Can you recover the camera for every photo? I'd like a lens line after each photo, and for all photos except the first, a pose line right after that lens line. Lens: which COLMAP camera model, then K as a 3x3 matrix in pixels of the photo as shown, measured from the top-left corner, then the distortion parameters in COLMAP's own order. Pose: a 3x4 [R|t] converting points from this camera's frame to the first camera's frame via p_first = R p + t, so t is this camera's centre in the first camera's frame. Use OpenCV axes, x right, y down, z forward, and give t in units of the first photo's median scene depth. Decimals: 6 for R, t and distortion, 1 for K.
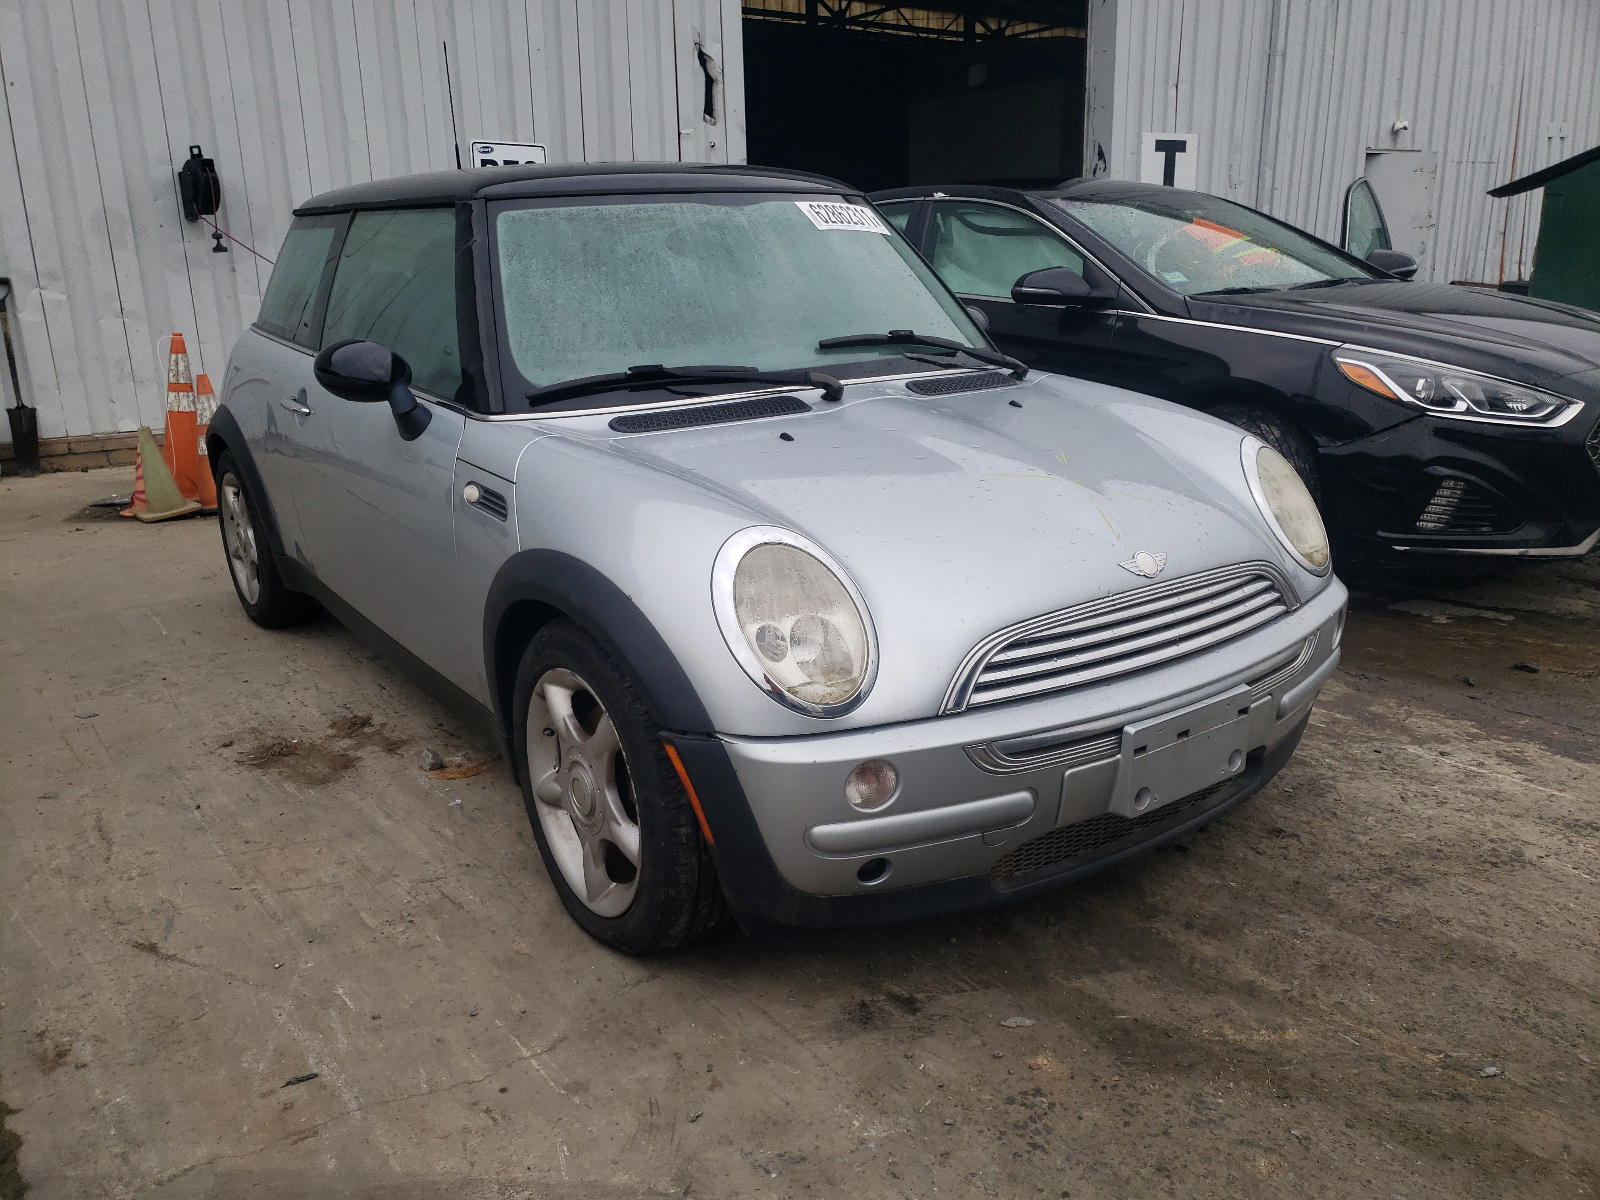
lens RADIAL K [[1253.8, 0, 724.3], [0, 1253.8, 604.0], [0, 0, 1]] dist [0.012941, 0.004219]
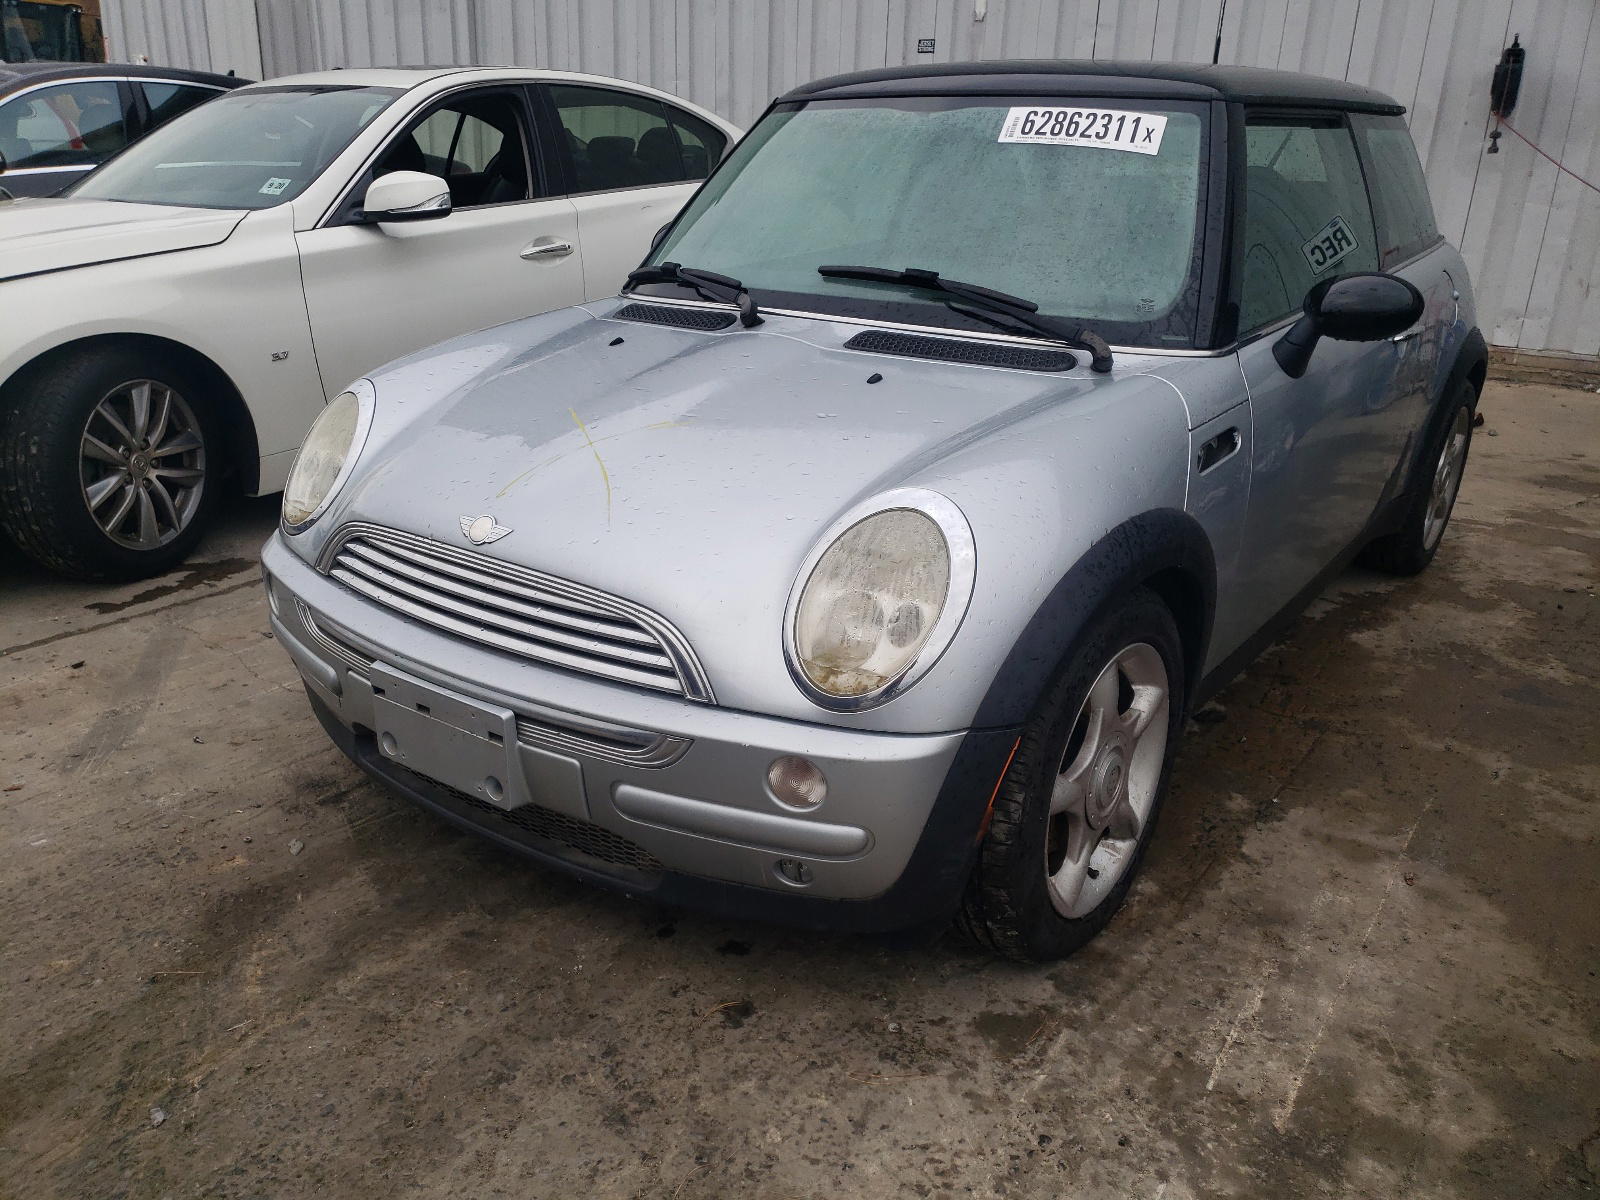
lens RADIAL K [[1204.6, 0, 795.9], [0, 1204.6, 625.2], [0, 0, 1]] dist [0.002114, 0.004949]
pose [[0.341077, 0.377195, -0.861041, 1.028793], [-0.295527, 0.912550, 0.282695, -0.241758], [0.892374, 0.158040, 0.422721, 0.746118]]
